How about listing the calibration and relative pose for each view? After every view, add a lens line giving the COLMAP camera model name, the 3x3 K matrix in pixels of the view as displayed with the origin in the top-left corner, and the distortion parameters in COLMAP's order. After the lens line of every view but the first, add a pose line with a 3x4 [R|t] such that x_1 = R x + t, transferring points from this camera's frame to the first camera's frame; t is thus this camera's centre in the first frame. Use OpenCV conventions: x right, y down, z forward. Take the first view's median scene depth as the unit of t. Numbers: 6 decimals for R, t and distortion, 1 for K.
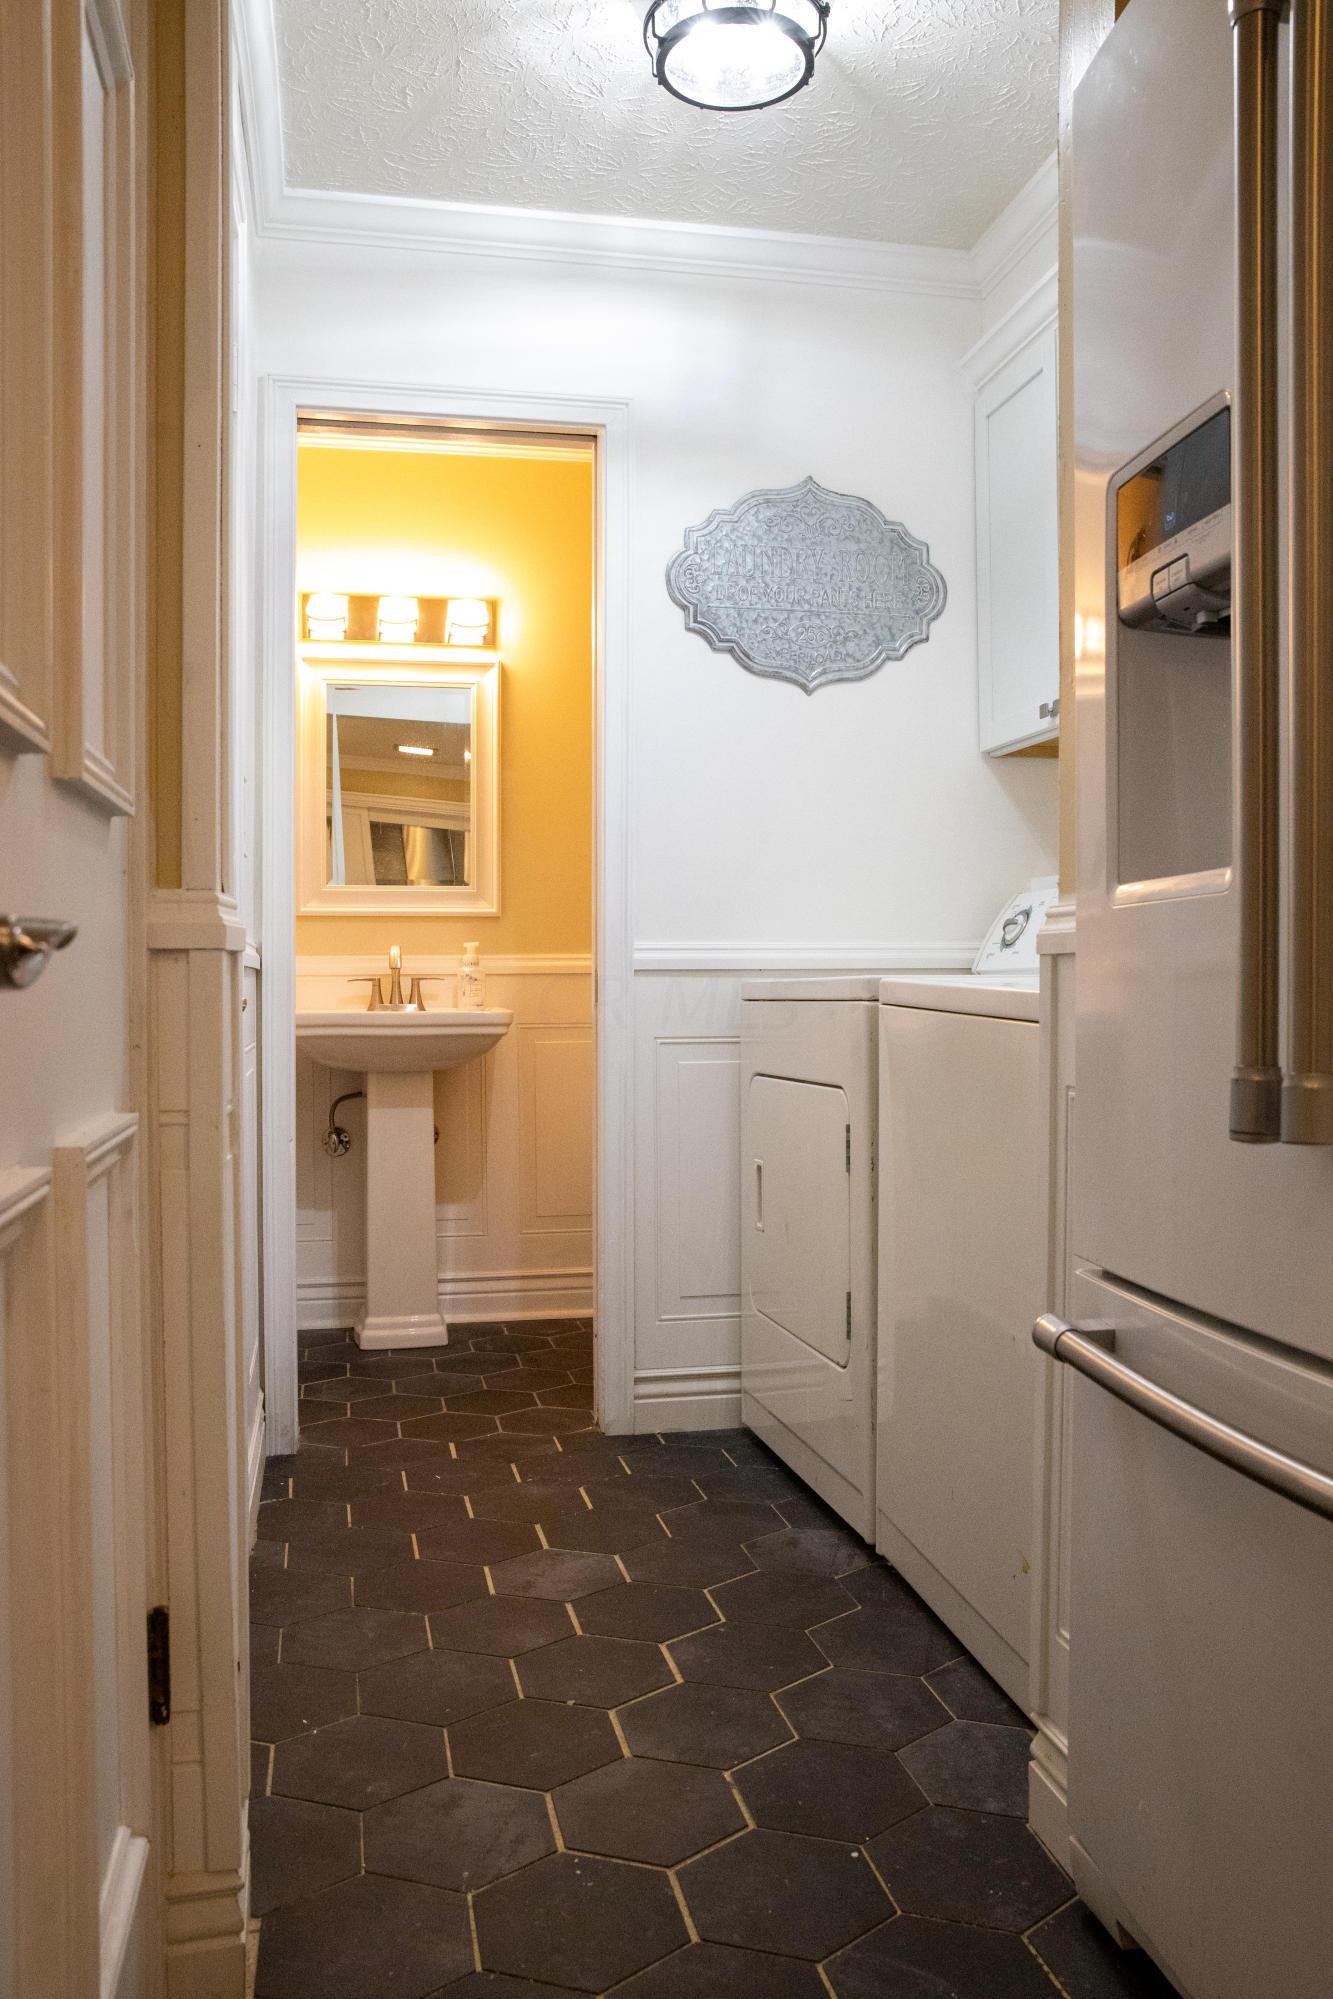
lens RADIAL K [[1597.6, 0, 662.5], [0, 1597.6, 989.4], [0, 0, 1]] dist [-0.001219, -0.000277]
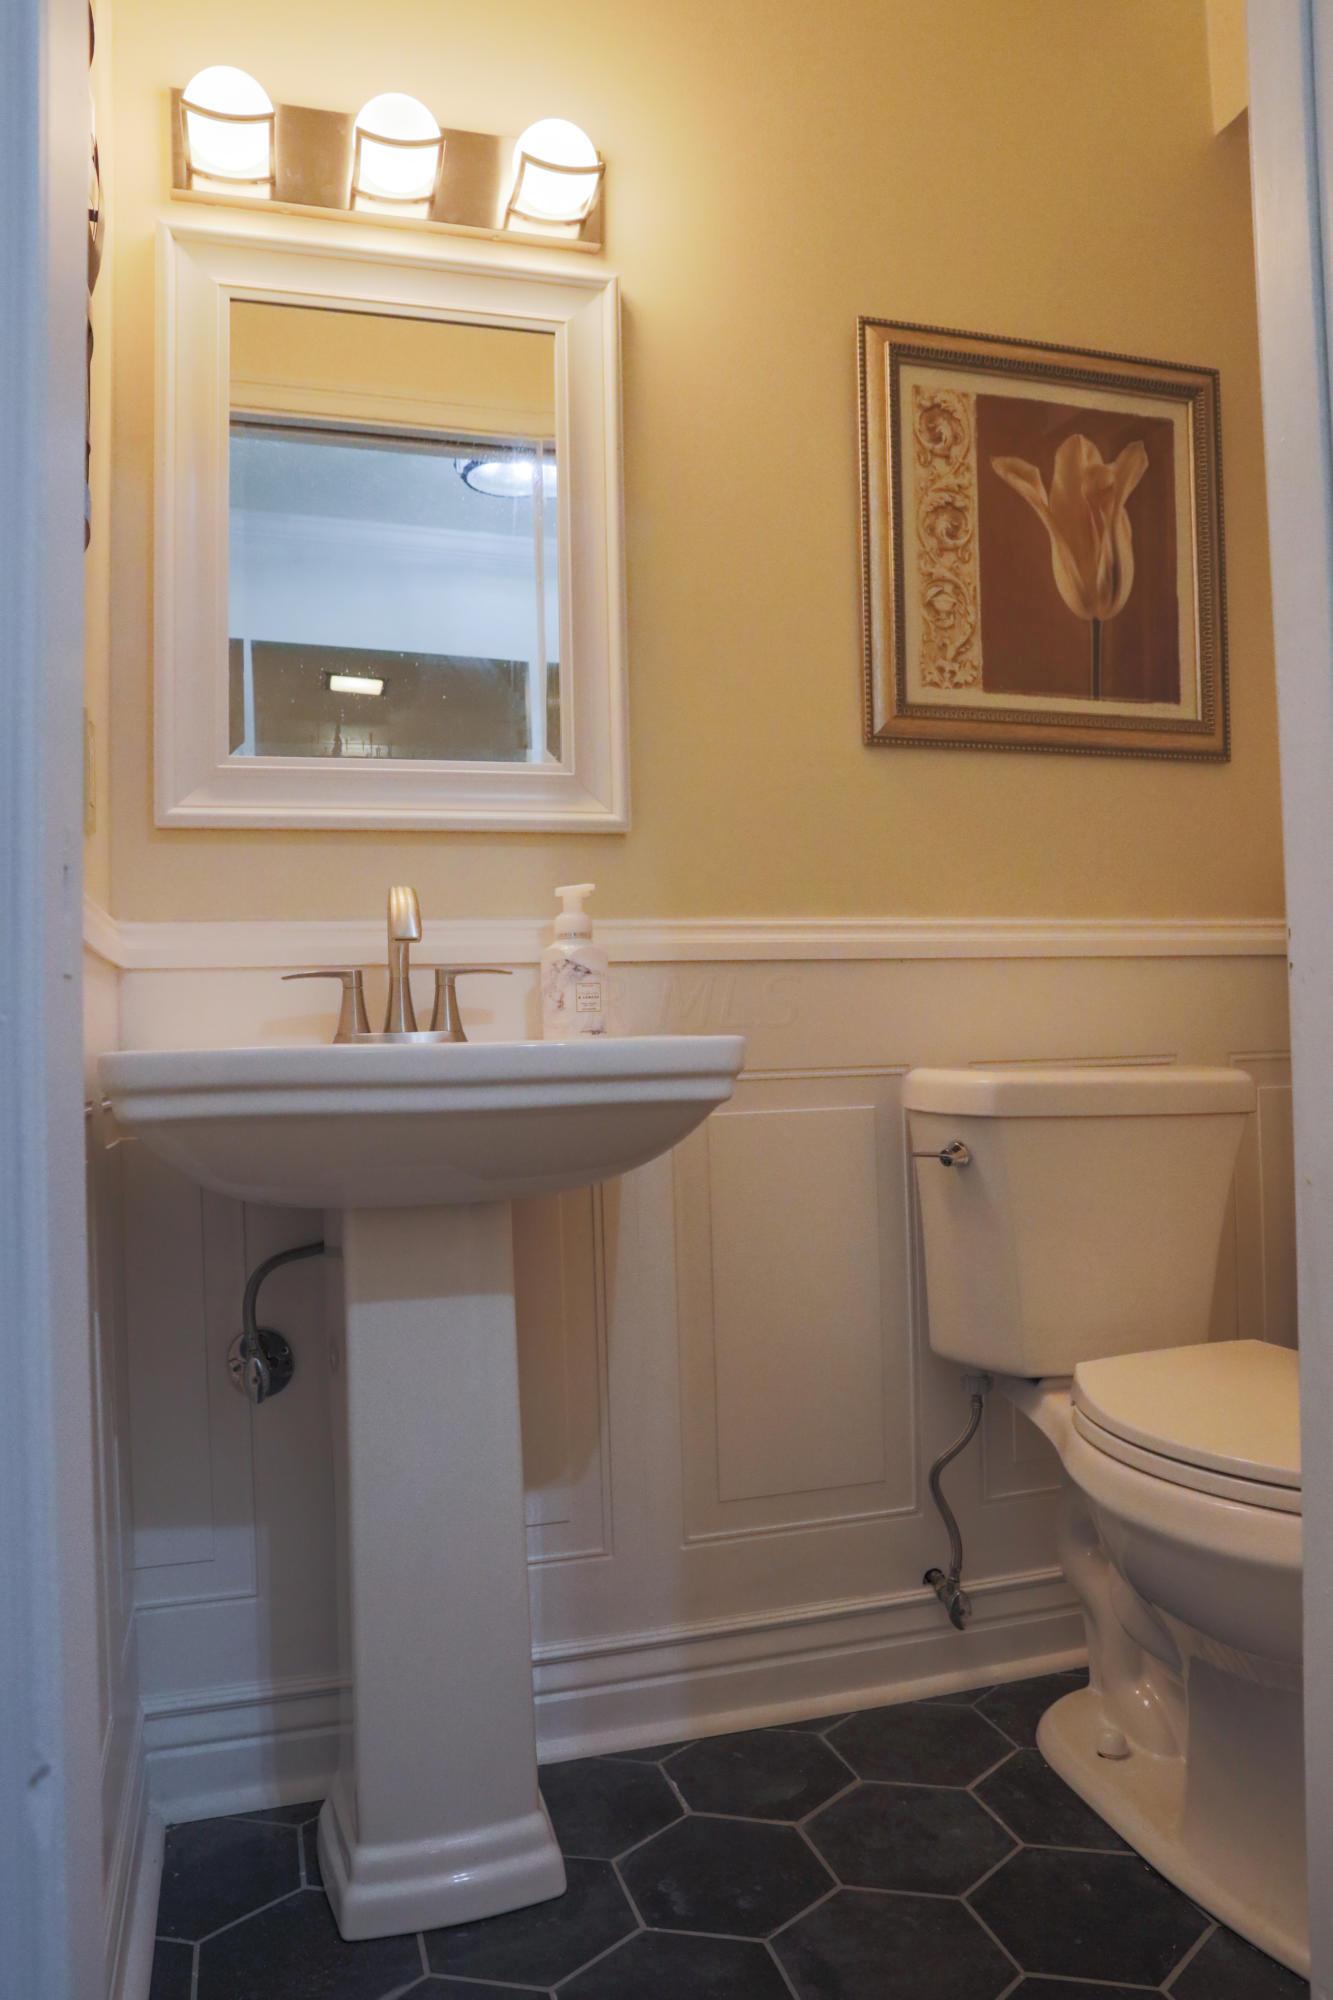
lens RADIAL K [[1359.5, 0, 670.7], [0, 1359.5, 1017.9], [0, 0, 1]] dist [-0.018129, 0.004458]
pose [[0.993921, -0.012592, 0.109370, -0.133979], [0.014003, 0.999828, -0.012141, 0.011308], [-0.109198, 0.013599, 0.993927, 0.625643]]
